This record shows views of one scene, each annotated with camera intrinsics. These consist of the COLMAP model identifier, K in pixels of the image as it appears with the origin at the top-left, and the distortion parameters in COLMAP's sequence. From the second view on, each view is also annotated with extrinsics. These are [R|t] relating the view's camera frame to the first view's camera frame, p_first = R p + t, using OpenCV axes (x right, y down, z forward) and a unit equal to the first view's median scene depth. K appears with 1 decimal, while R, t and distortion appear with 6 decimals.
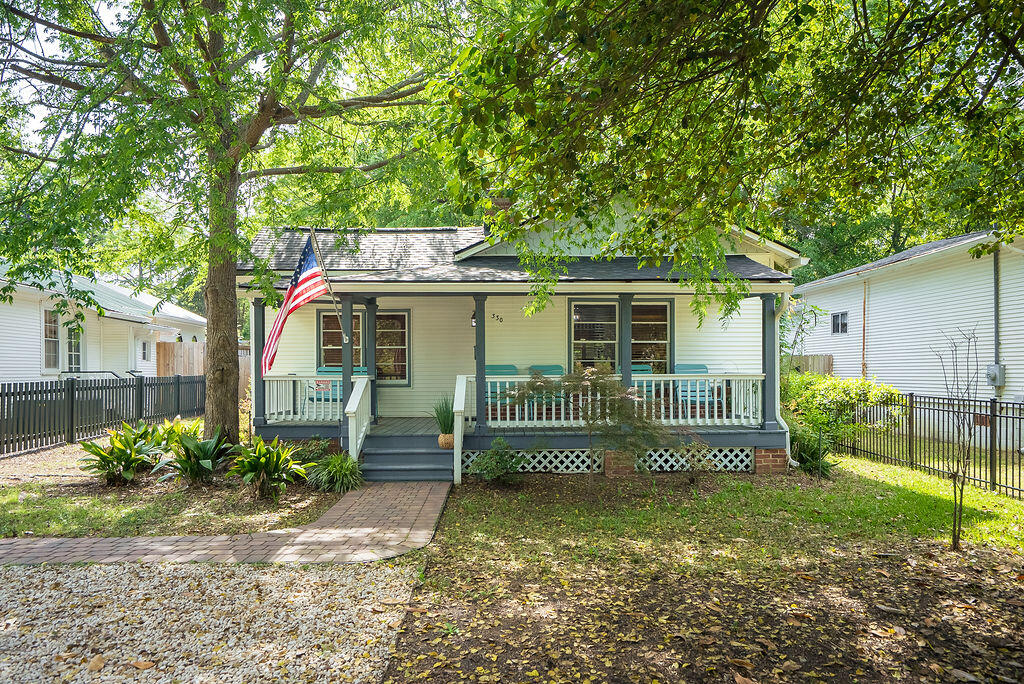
lens RADIAL K [[701.0, 0, 512.0], [0, 701.0, 342.0], [0, 0, 1]] dist [0.001553, 0.042725]
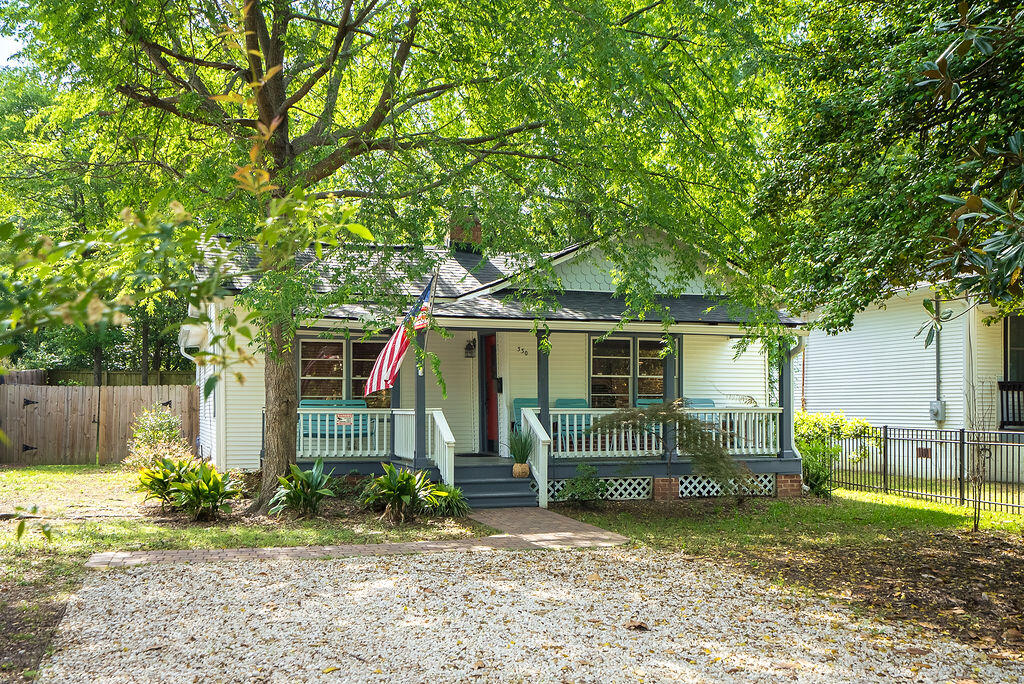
lens RADIAL K [[1012.0, 0, 512.0], [0, 1012.0, 342.0], [0, 0, 1]] dist [0.090140, 0.005312]
pose [[0.958924, 0.020944, 0.282889, -0.521229], [-0.014709, 0.999600, -0.024148, -0.014415], [-0.283281, 0.018996, 0.958849, -0.443123]]
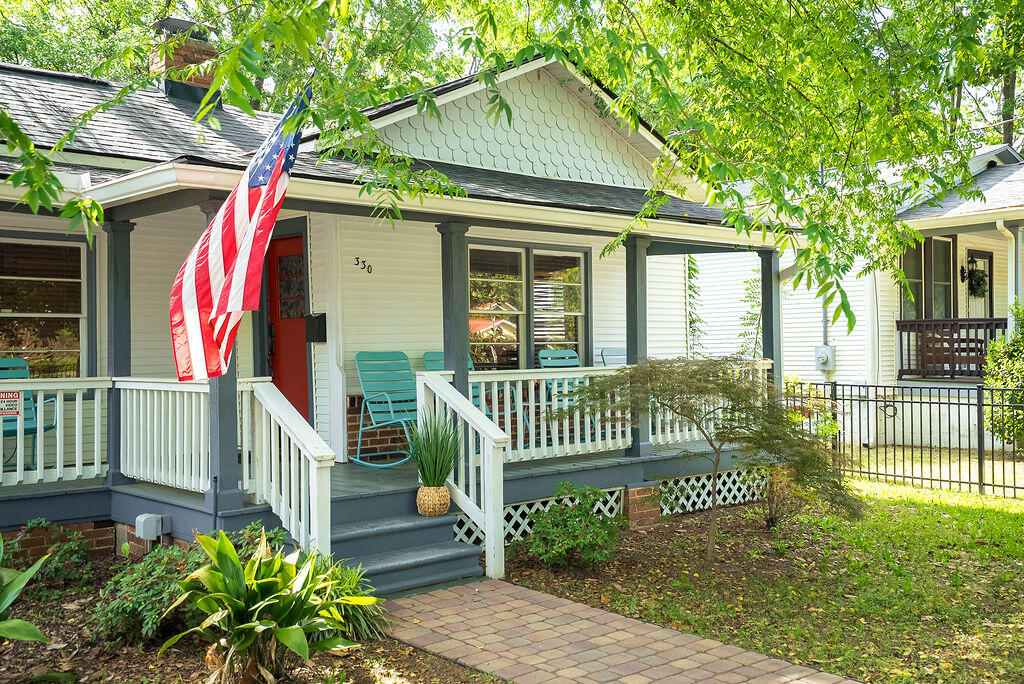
lens RADIAL K [[1010.0, 0, 526.9], [0, 1010.0, 330.1], [0, 0, 1]] dist [0.073497, 0.004582]
pose [[0.768775, 0.004342, 0.639505, -0.497749], [-0.015227, 0.999818, 0.011517, 0.006127], [-0.639339, -0.018591, 0.768701, 0.372320]]
